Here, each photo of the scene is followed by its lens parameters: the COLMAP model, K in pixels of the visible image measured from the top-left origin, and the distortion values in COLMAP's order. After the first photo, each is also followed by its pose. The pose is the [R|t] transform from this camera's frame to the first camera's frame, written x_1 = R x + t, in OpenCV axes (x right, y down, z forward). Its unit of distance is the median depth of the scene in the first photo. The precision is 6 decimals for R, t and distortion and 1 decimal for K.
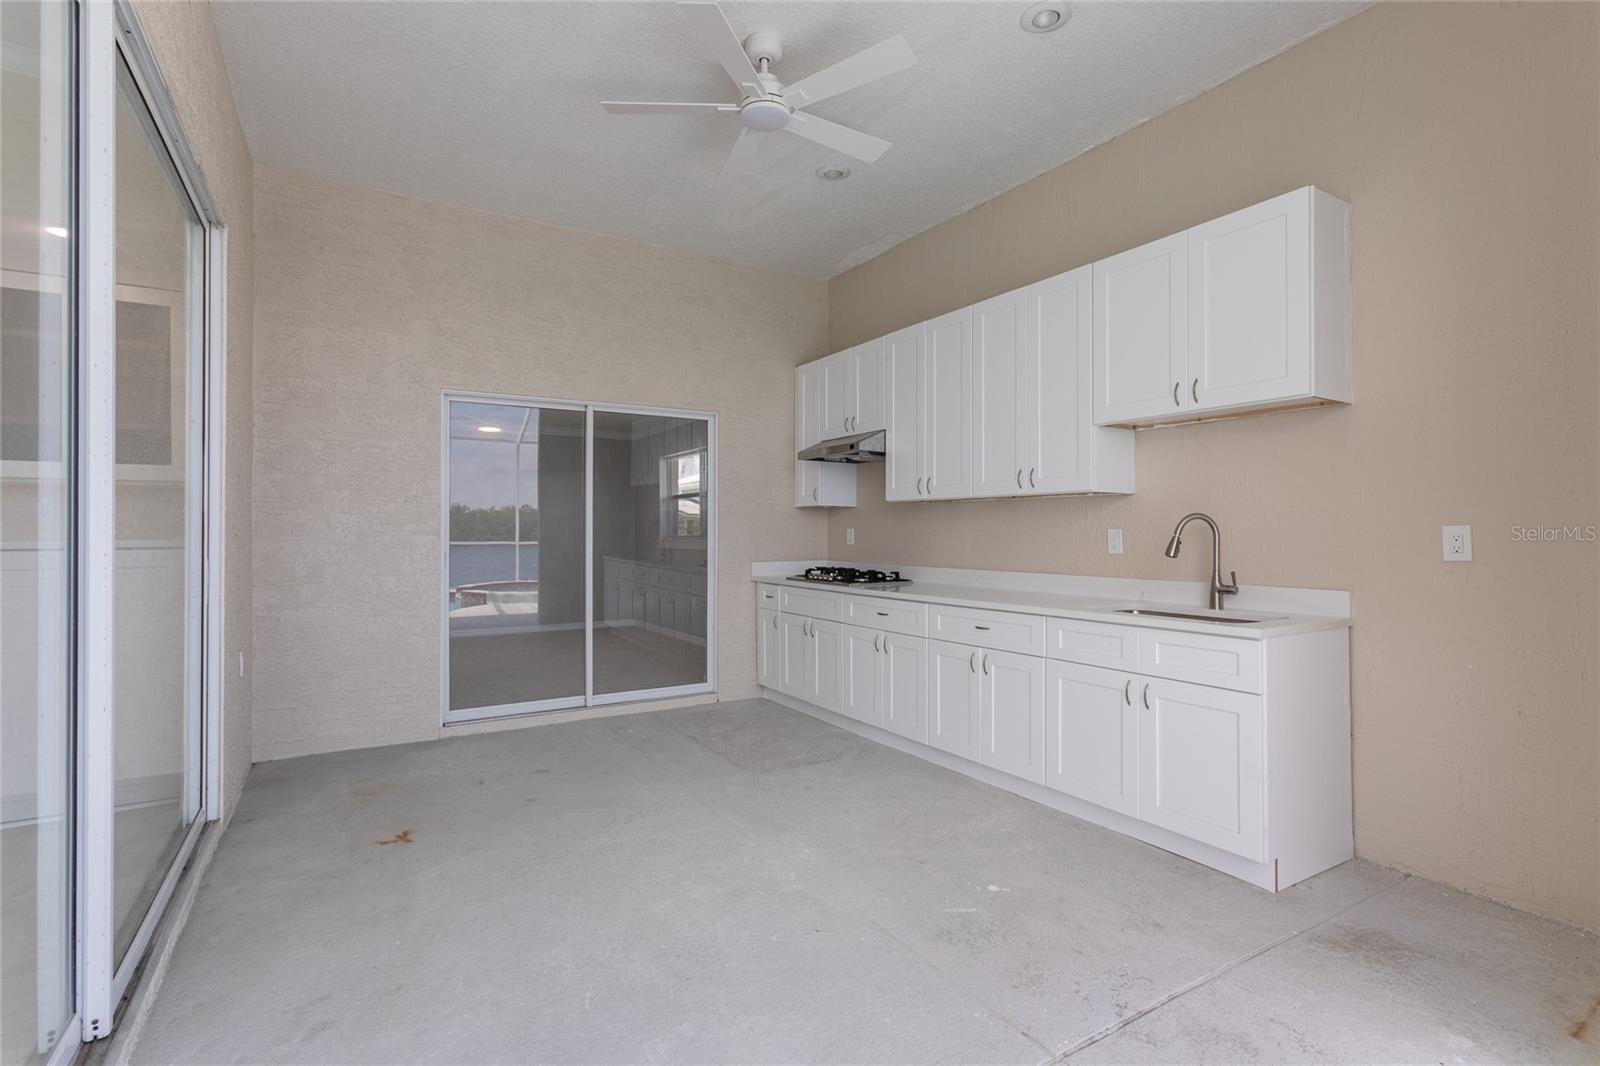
lens RADIAL K [[767.9, 0, 804.0], [0, 767.9, 526.2], [0, 0, 1]] dist [0.005640, 0.001611]
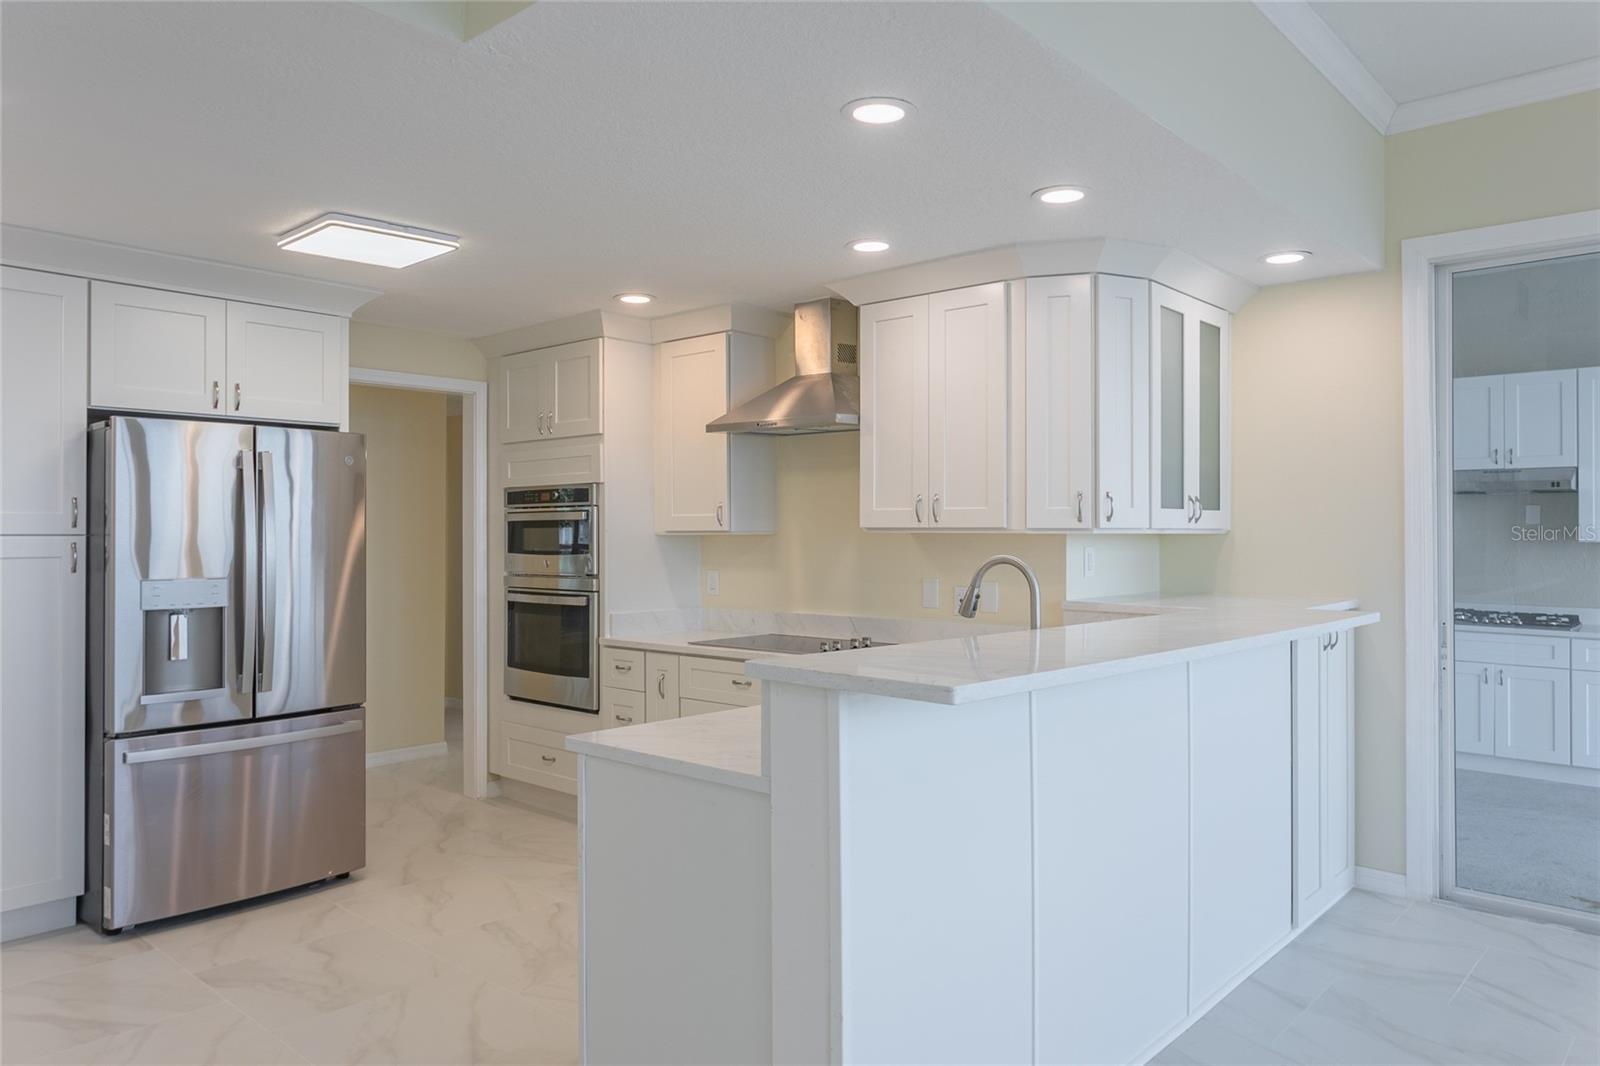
lens RADIAL K [[1100.5, 0, 800.7], [0, 1100.5, 522.1], [0, 0, 1]] dist [-0.002327, -0.002552]
pose [[0.960225, 0.002375, 0.279219, -1.208426], [-0.002946, 0.999994, 0.001626, -0.056698], [-0.279213, -0.002384, 0.960226, -0.046369]]
